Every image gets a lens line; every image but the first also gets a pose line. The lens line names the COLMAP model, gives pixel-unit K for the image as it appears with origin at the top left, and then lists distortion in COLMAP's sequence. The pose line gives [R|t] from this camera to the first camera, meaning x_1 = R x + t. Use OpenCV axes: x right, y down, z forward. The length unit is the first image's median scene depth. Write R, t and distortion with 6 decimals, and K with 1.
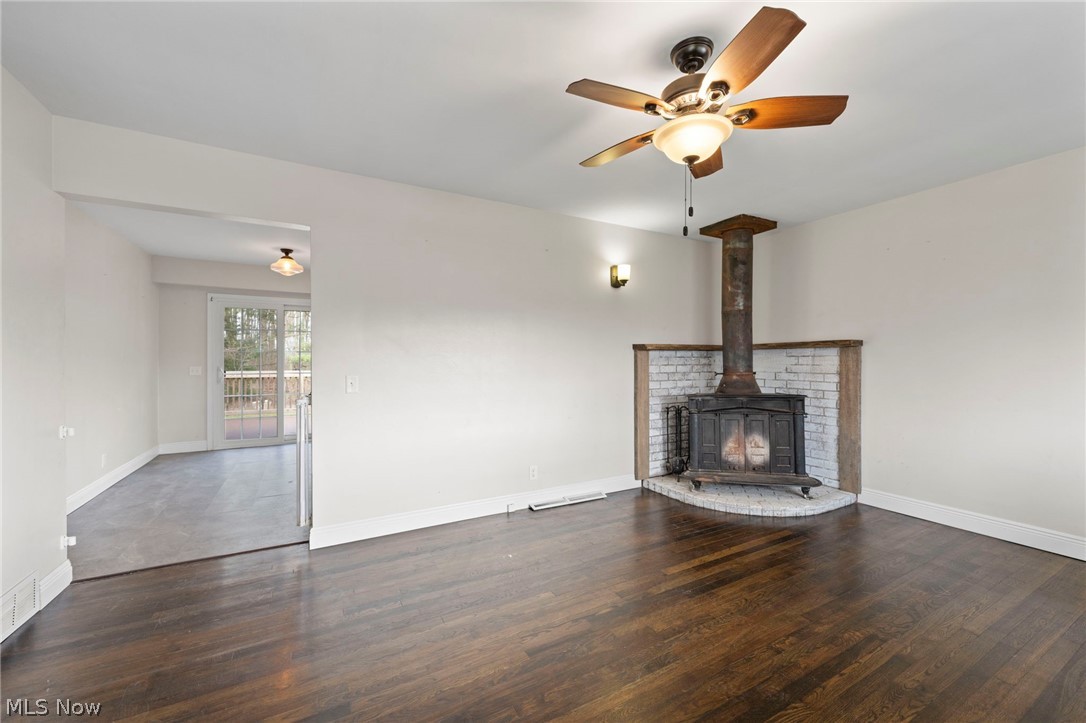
lens RADIAL K [[433.5, 0, 543.7], [0, 433.5, 363.2], [0, 0, 1]] dist [-0.001223, -0.000437]
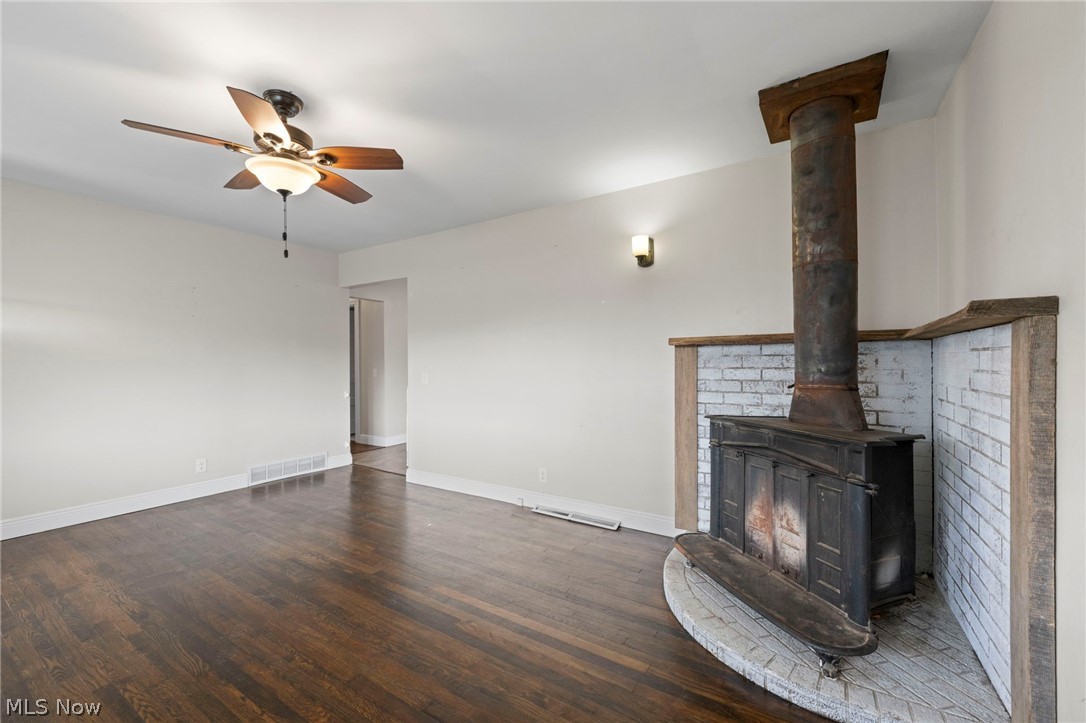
lens RADIAL K [[433.5, 0, 539.8], [0, 433.5, 360.8], [0, 0, 1]] dist [-0.001223, -0.000437]
pose [[0.469722, -0.004383, -0.882804, 0.765065], [0.006136, 0.999980, -0.001700, -0.007943], [0.882793, -0.004618, 0.469739, 0.470850]]
